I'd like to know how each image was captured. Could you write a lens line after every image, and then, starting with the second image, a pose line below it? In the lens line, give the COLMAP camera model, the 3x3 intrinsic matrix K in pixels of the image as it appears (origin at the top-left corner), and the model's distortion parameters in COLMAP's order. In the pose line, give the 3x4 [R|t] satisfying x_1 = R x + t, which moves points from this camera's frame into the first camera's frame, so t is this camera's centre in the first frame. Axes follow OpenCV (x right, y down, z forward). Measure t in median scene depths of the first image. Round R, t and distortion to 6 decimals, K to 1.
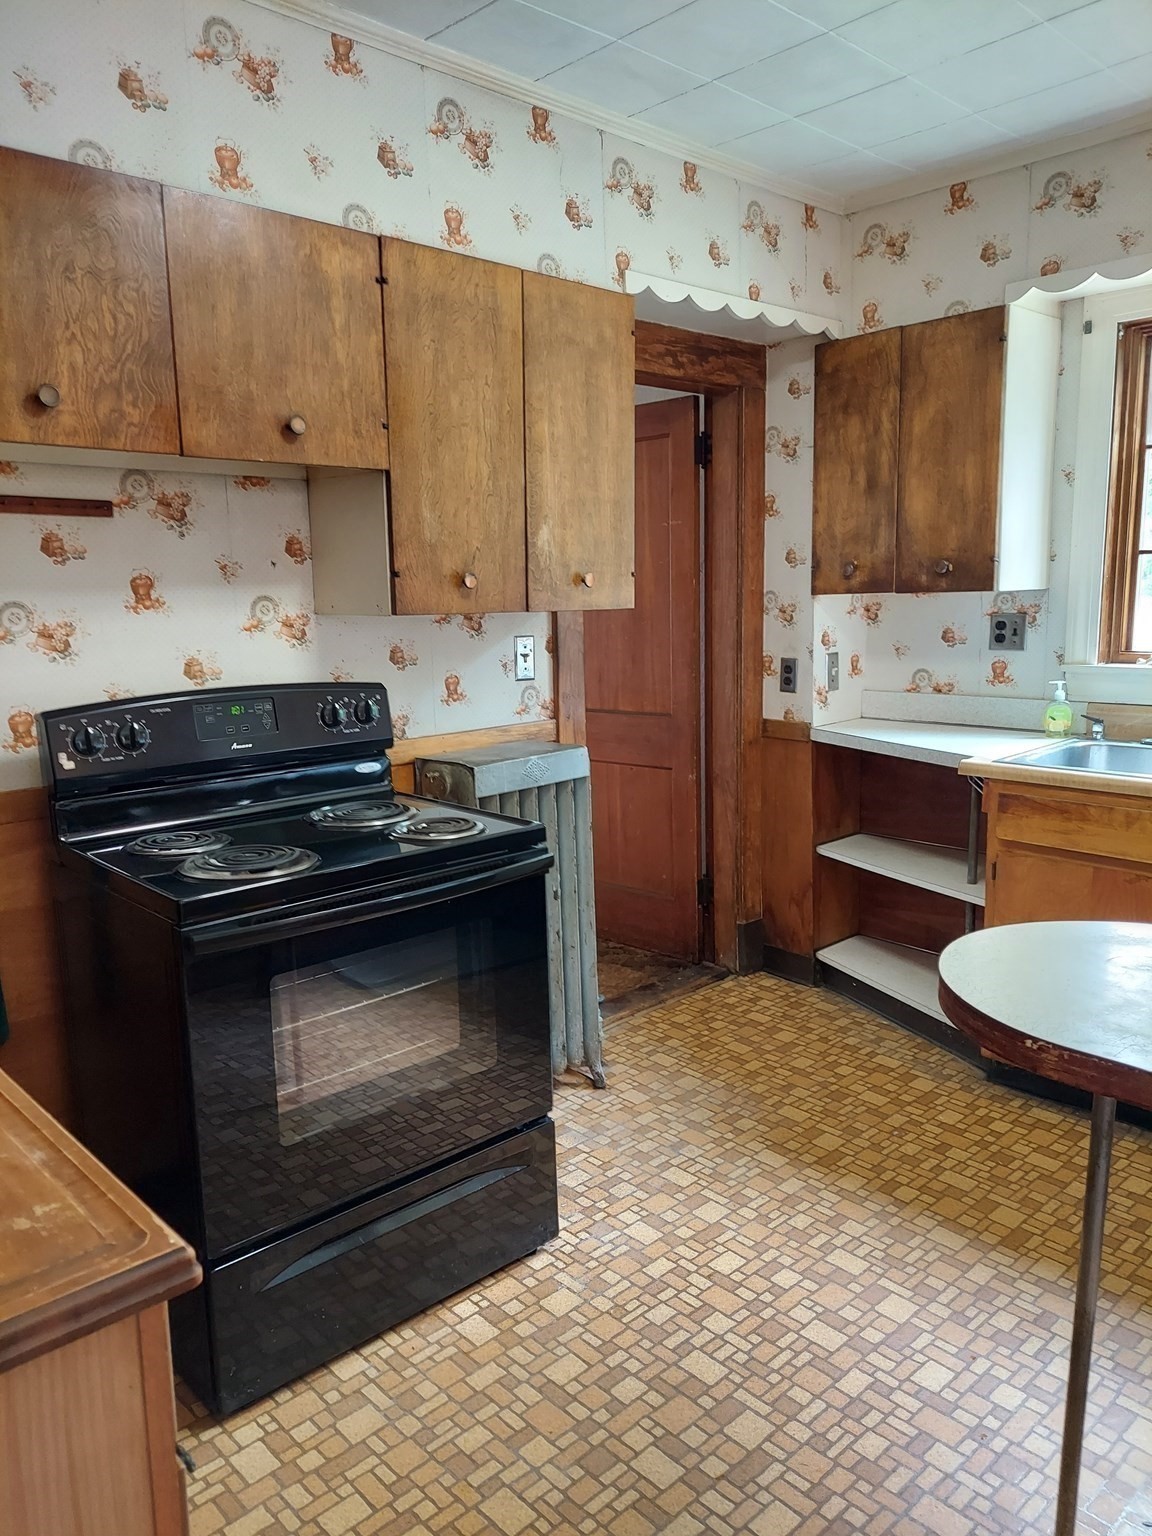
lens RADIAL K [[1106.8, 0, 553.6], [0, 1106.8, 784.6], [0, 0, 1]] dist [0.071401, -0.076255]
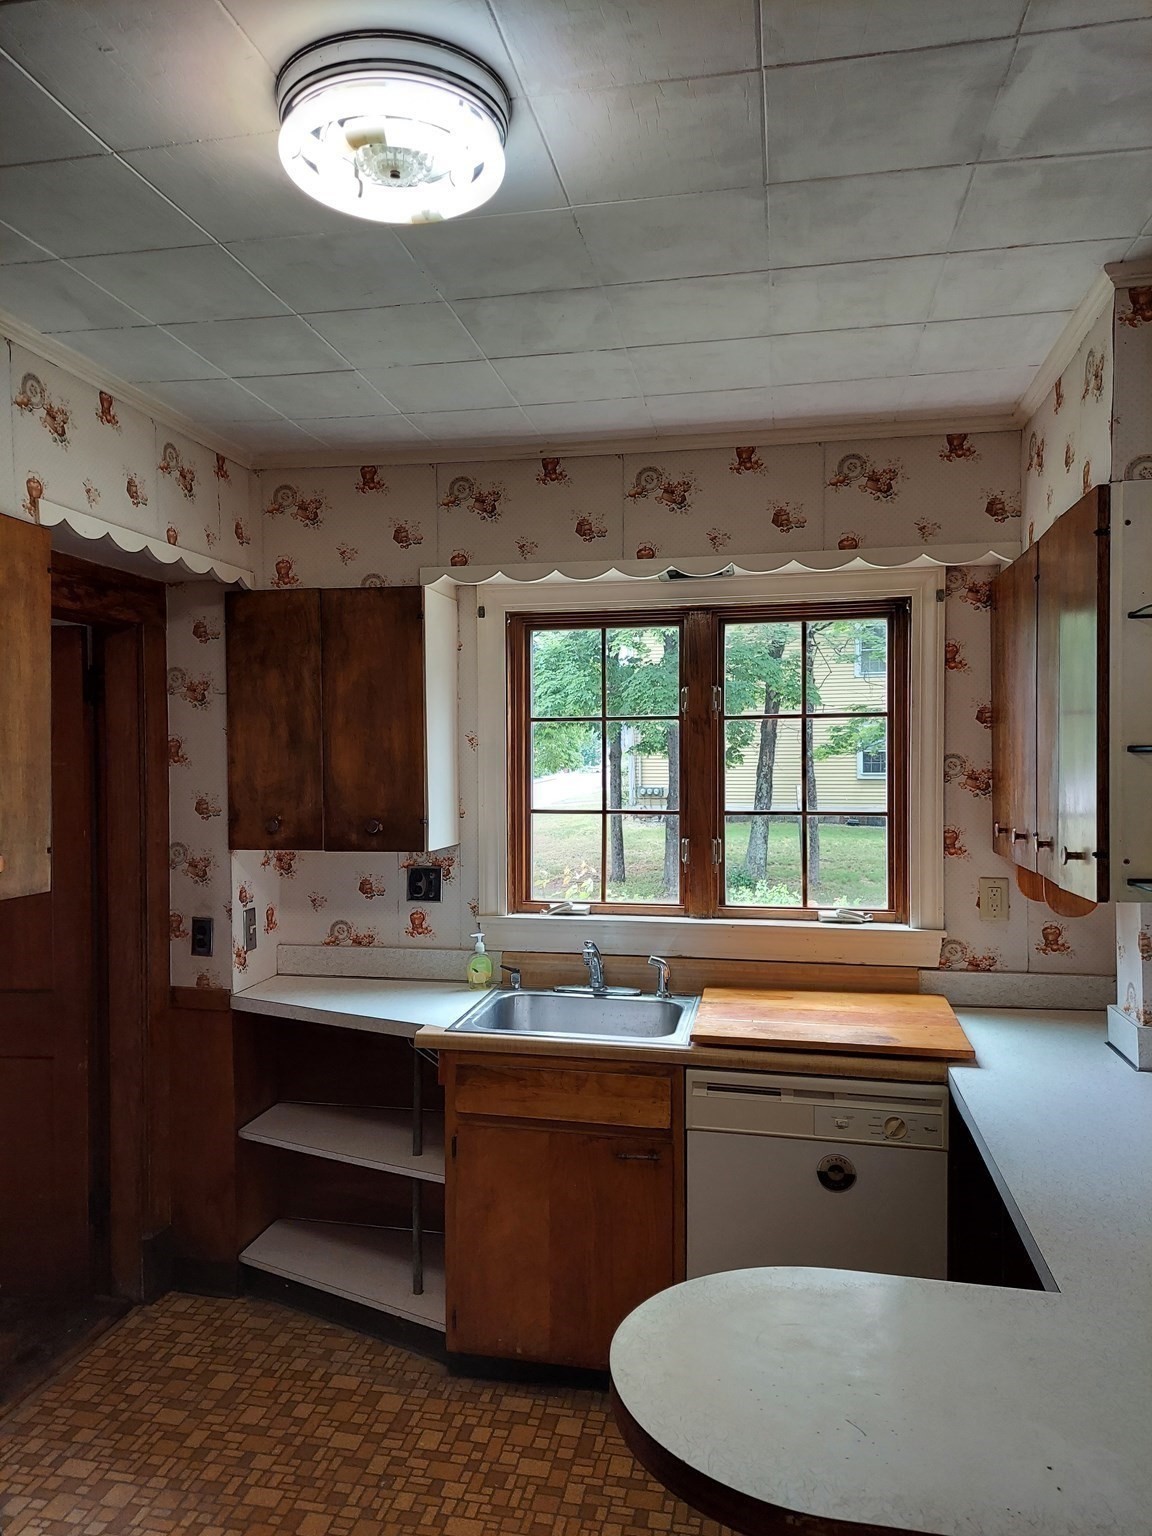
lens RADIAL K [[1106.8, 0, 553.5], [0, 1106.8, 778.8], [0, 0, 1]] dist [0.071401, -0.076255]
pose [[0.815636, 0.014477, 0.578384, -0.088733], [0.082492, 0.986564, -0.141023, -0.084745], [-0.572654, 0.162736, 0.803483, 0.113887]]
